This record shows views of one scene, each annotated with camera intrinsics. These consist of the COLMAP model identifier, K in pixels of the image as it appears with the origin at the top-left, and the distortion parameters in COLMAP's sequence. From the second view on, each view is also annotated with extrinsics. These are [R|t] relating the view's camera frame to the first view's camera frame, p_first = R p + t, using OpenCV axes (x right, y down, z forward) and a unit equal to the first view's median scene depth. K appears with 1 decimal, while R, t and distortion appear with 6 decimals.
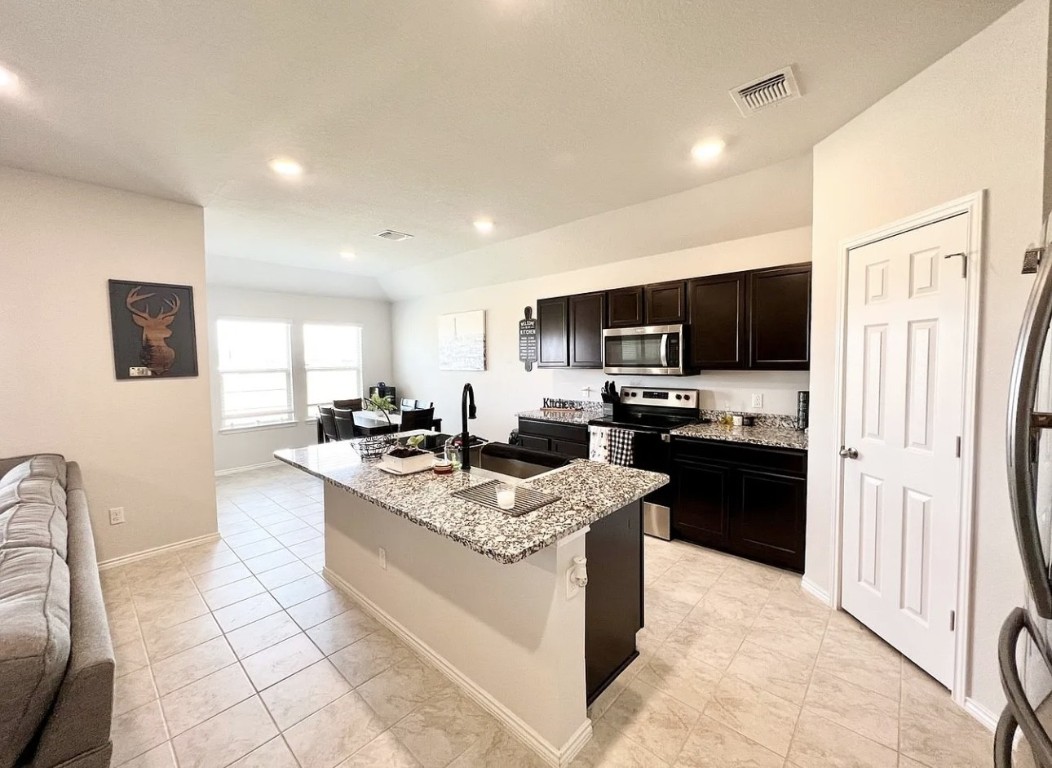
lens RADIAL K [[420.4, 0, 521.1], [0, 420.4, 378.4], [0, 0, 1]] dist [-0.000308, -0.000019]
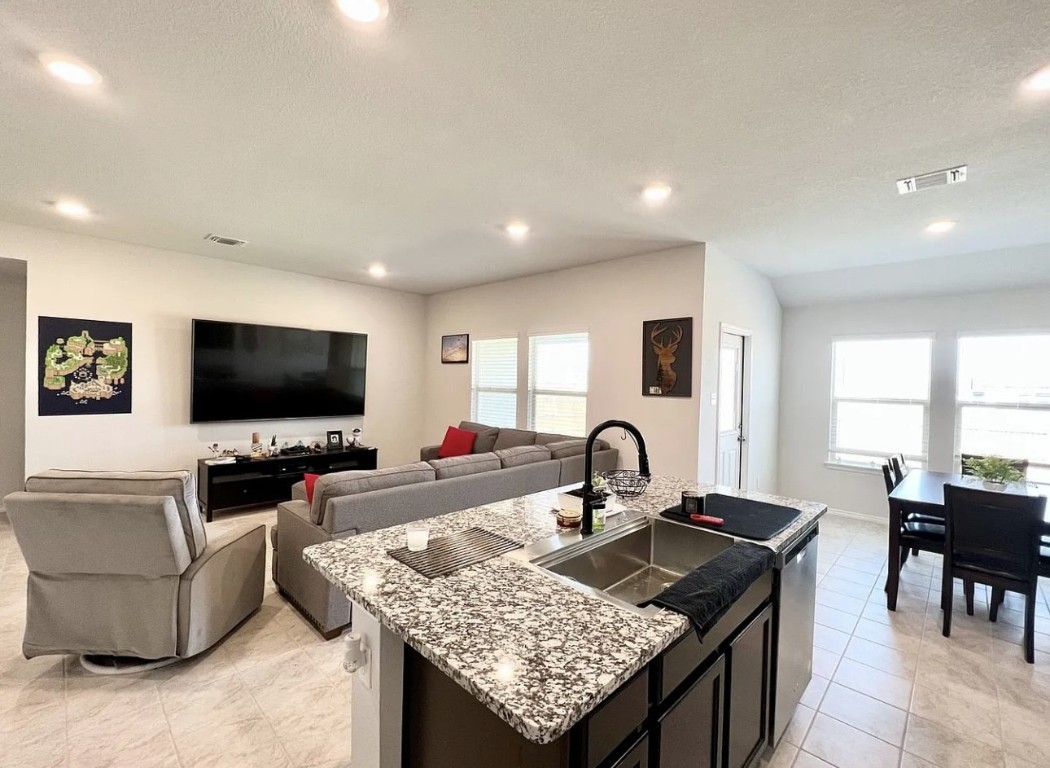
lens RADIAL K [[453.3, 0, 525.0], [0, 453.3, 384.0], [0, 0, 1]] dist [-0.002806, 0.000035]
pose [[-0.023824, 0.023529, -0.999439, 0.476613], [-0.070905, 0.997166, 0.025165, -0.042710], [0.997198, 0.071465, -0.022089, 0.641332]]
